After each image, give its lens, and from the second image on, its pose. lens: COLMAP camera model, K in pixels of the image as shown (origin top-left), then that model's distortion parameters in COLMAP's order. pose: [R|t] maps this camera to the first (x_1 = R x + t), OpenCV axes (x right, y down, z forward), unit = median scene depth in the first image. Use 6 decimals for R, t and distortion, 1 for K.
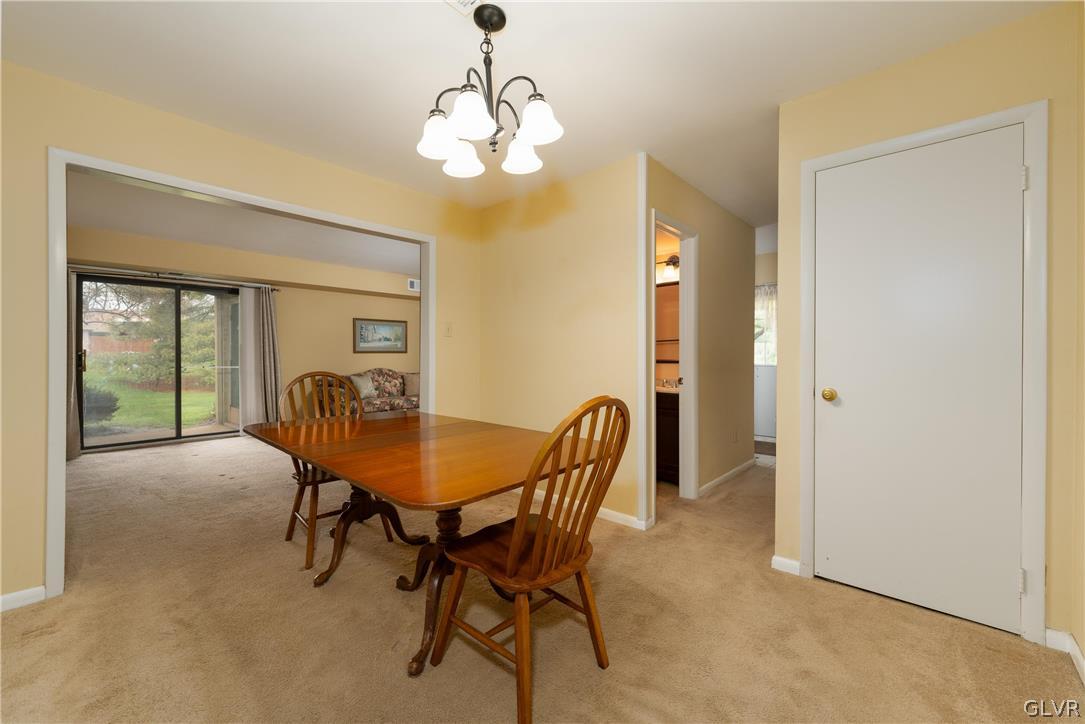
lens RADIAL K [[447.8, 0, 541.6], [0, 447.8, 352.3], [0, 0, 1]] dist [0.002951, -0.000703]
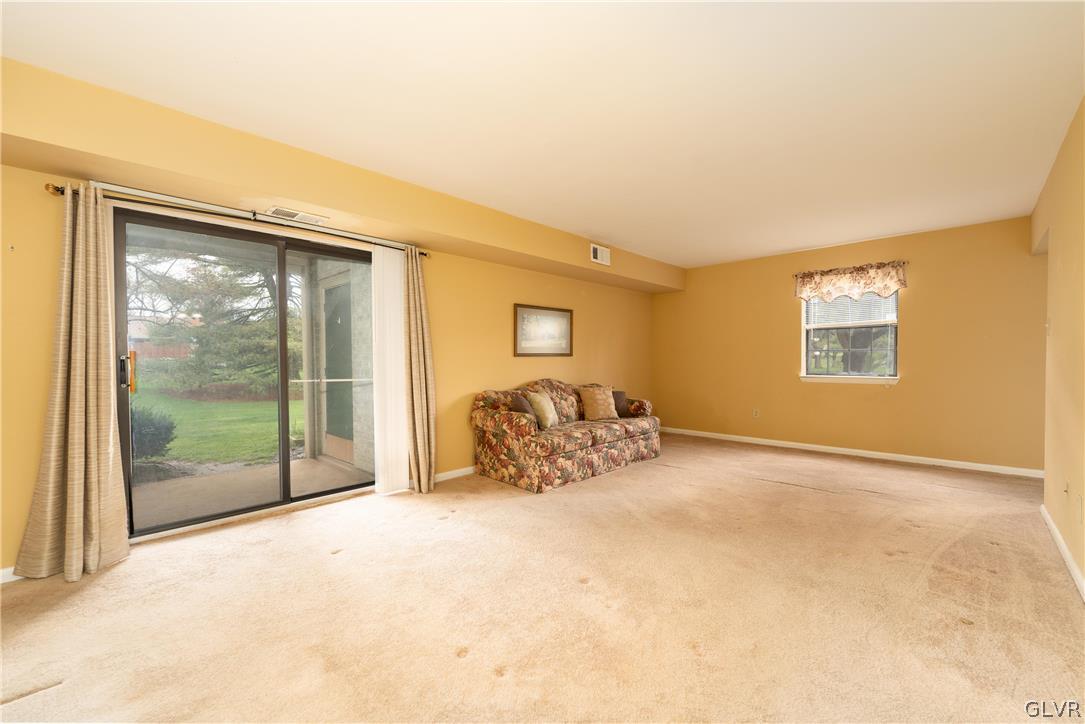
lens RADIAL K [[447.8, 0, 540.3], [0, 447.8, 363.4], [0, 0, 1]] dist [0.002951, -0.000703]
pose [[0.998971, -0.004427, -0.045144, -0.342697], [0.005105, 0.999876, 0.014907, 0.001979], [0.045072, -0.015122, 0.998869, 0.329034]]
